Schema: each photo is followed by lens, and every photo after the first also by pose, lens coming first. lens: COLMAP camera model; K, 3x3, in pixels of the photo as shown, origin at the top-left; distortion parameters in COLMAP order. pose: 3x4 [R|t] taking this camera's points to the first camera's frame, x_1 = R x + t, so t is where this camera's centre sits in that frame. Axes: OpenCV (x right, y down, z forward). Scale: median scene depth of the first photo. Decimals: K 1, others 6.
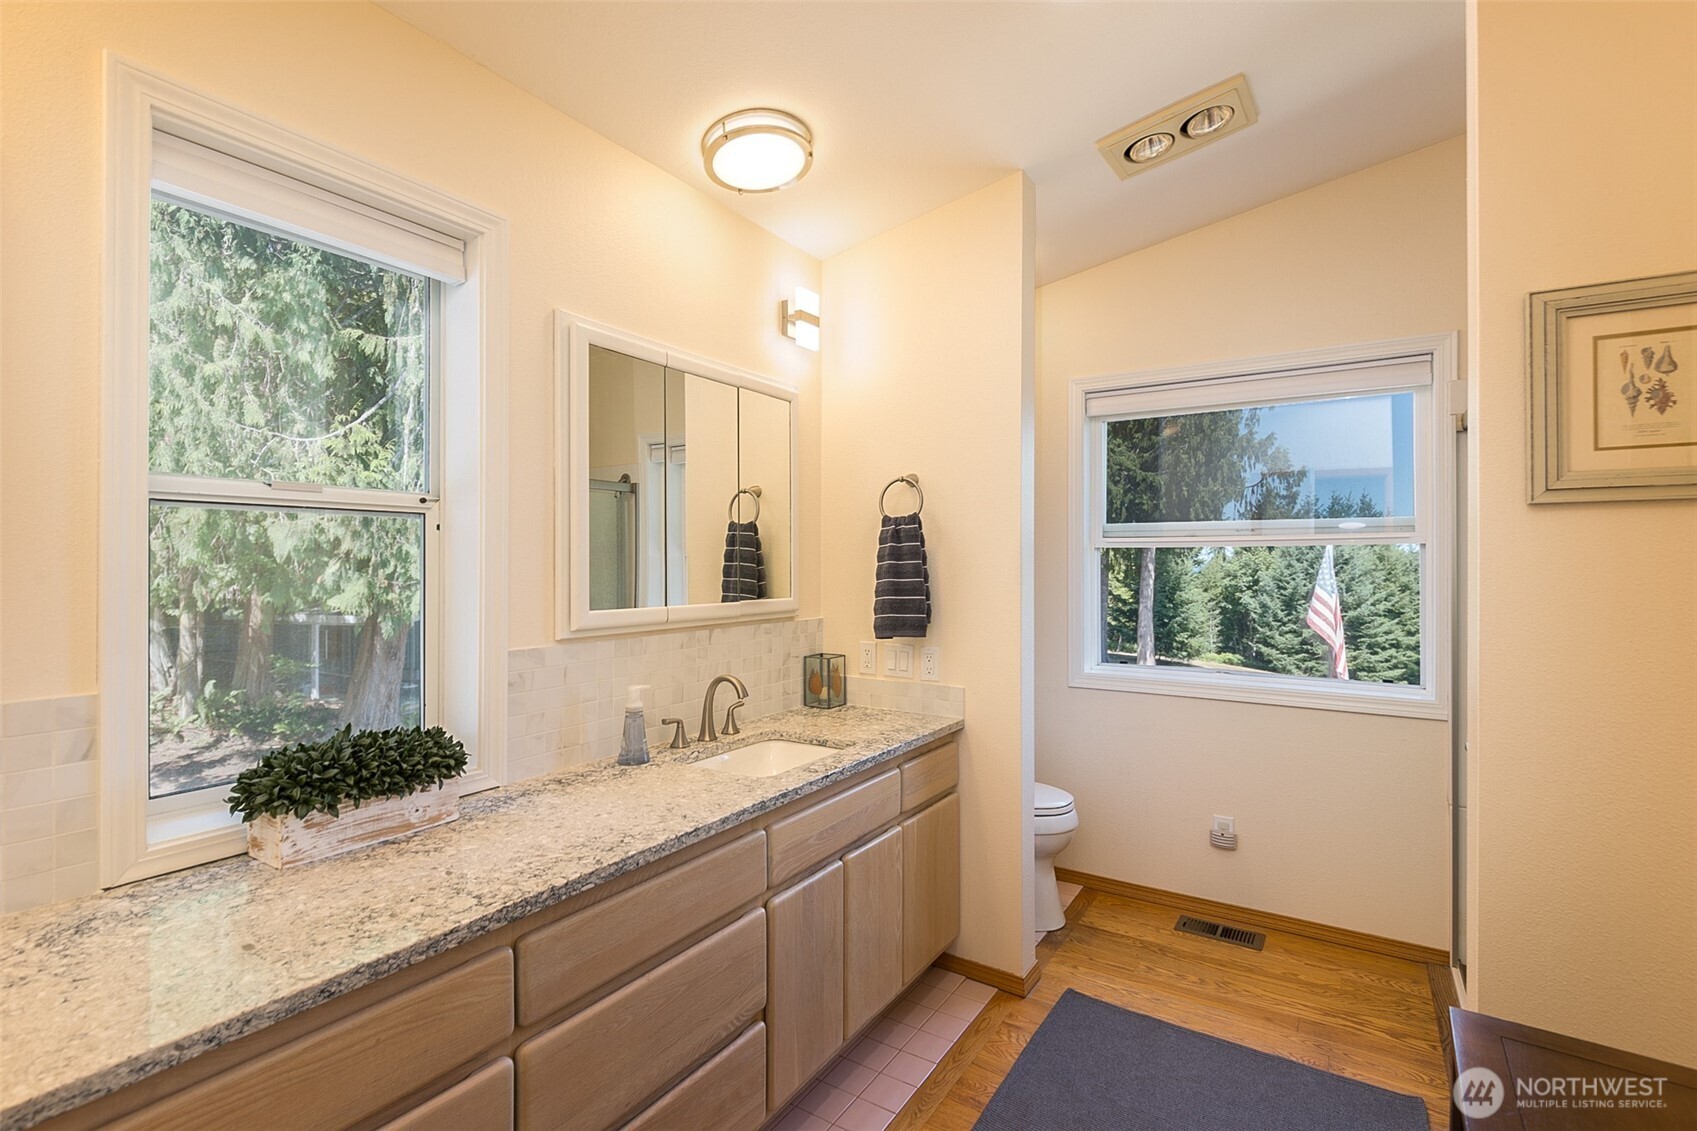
lens RADIAL K [[782.8, 0, 848.7], [0, 782.8, 562.4], [0, 0, 1]] dist [-0.001249, -0.000212]
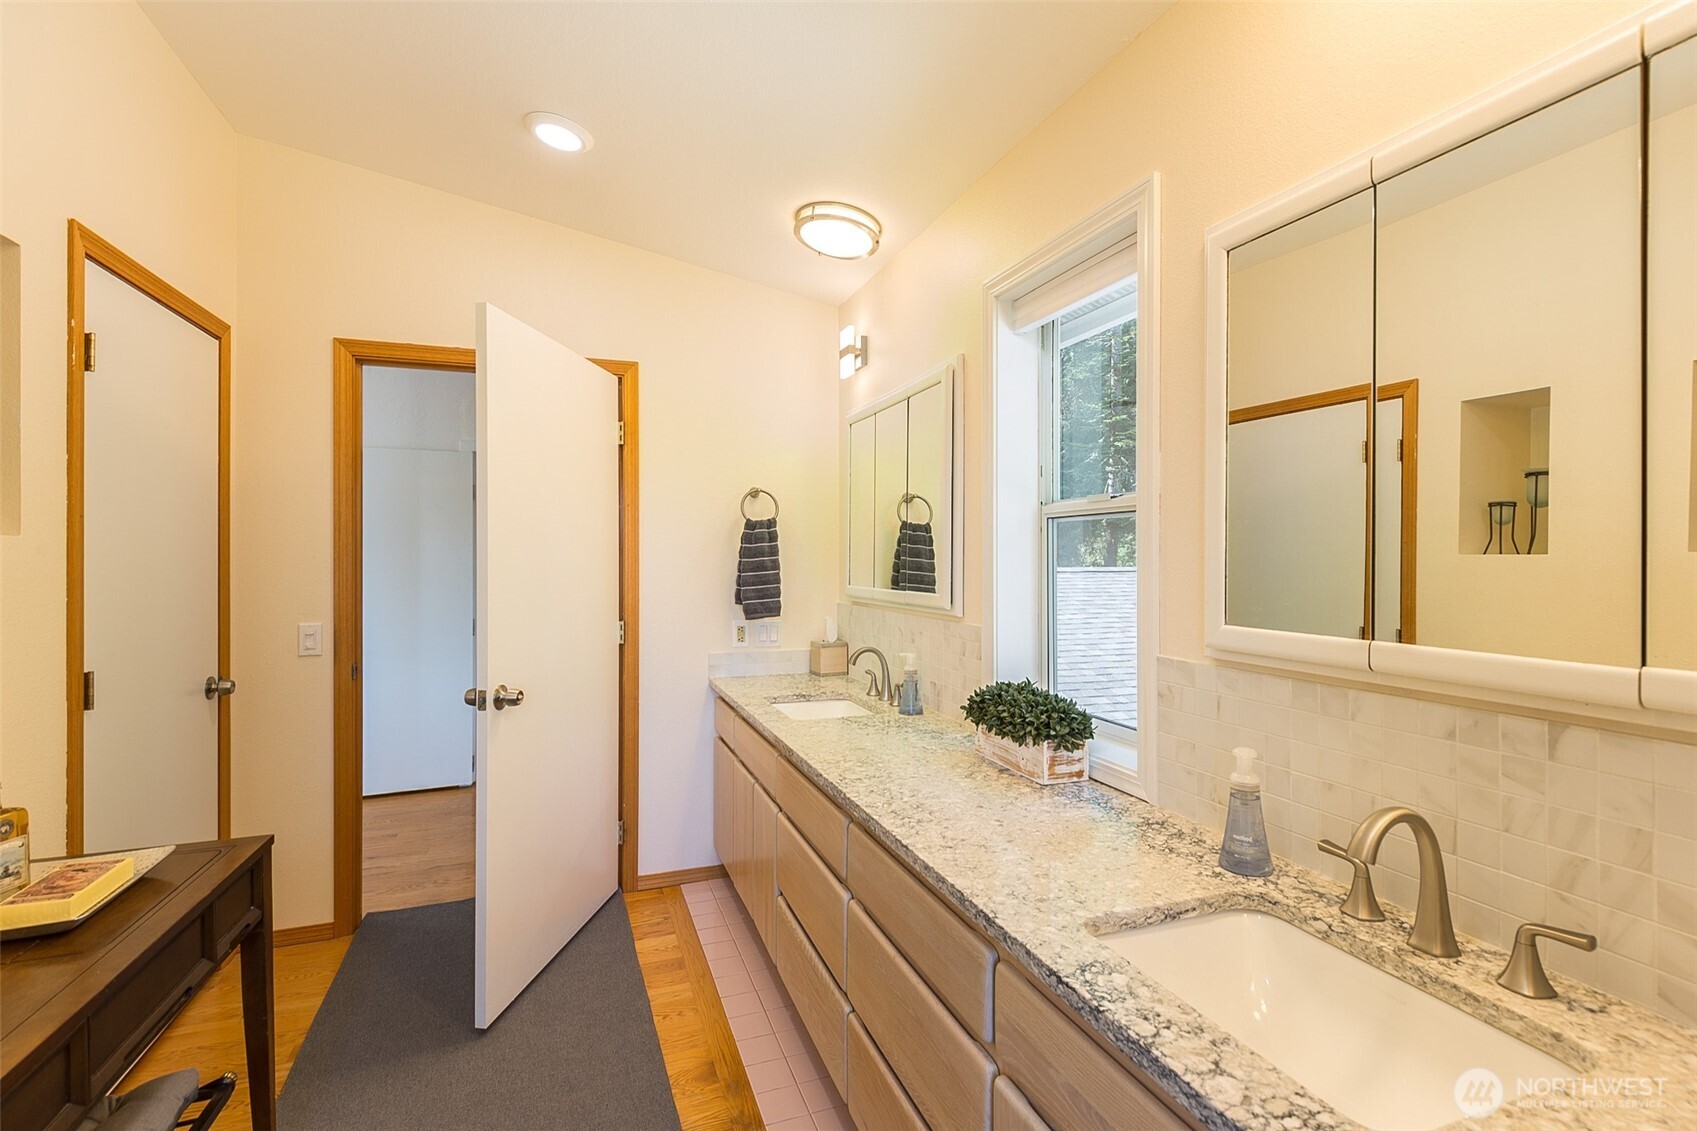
lens RADIAL K [[782.8, 0, 858.2], [0, 782.8, 555.4], [0, 0, 1]] dist [-0.001249, -0.000212]
pose [[-0.595342, 0.001575, -0.803471, 0.545255], [-0.002704, 0.999988, 0.003964, -0.004859], [0.803468, 0.004532, -0.595331, 1.417564]]
